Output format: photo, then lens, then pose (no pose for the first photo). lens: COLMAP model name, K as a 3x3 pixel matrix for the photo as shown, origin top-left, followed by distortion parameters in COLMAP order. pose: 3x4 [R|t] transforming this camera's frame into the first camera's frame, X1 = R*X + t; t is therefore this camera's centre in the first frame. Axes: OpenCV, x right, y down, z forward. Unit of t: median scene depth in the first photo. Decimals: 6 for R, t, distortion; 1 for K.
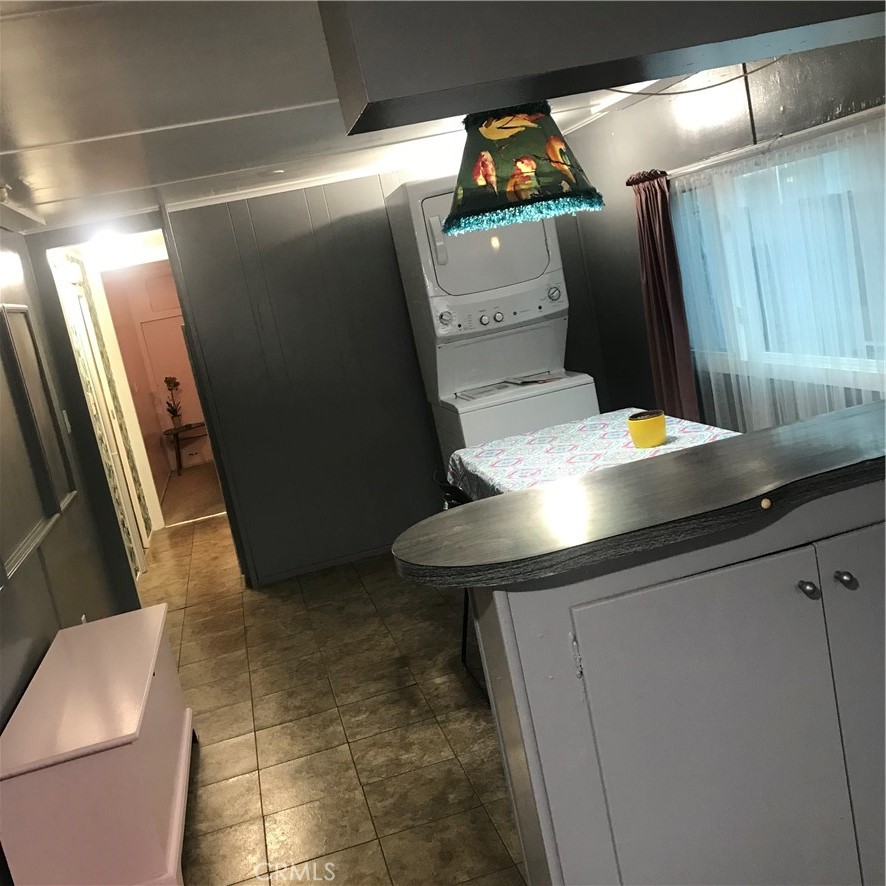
lens RADIAL K [[946.5, 0, 446.4], [0, 946.5, 436.6], [0, 0, 1]] dist [0.002624, 0.000000]
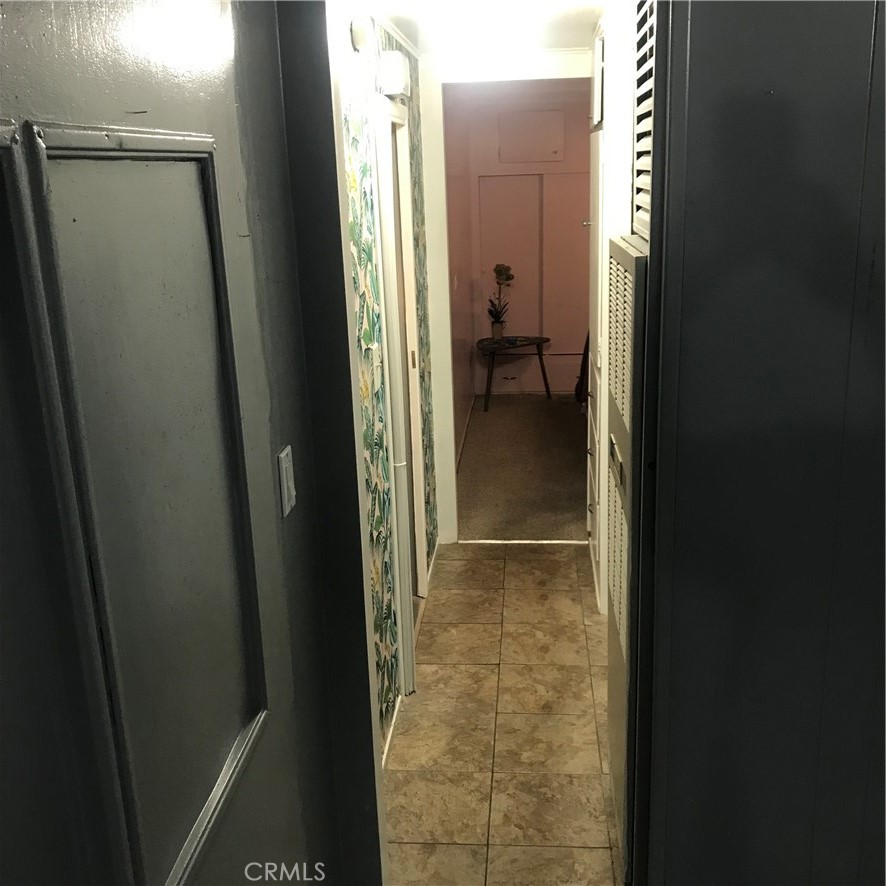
lens RADIAL K [[946.5, 0, 441.0], [0, 946.5, 451.3], [0, 0, 1]] dist [0.002624, 0.000000]
pose [[0.933696, 0.244796, -0.261317, -0.166775], [-0.201049, 0.962314, 0.183118, -0.067839], [0.296295, -0.118439, 0.947724, 0.442633]]
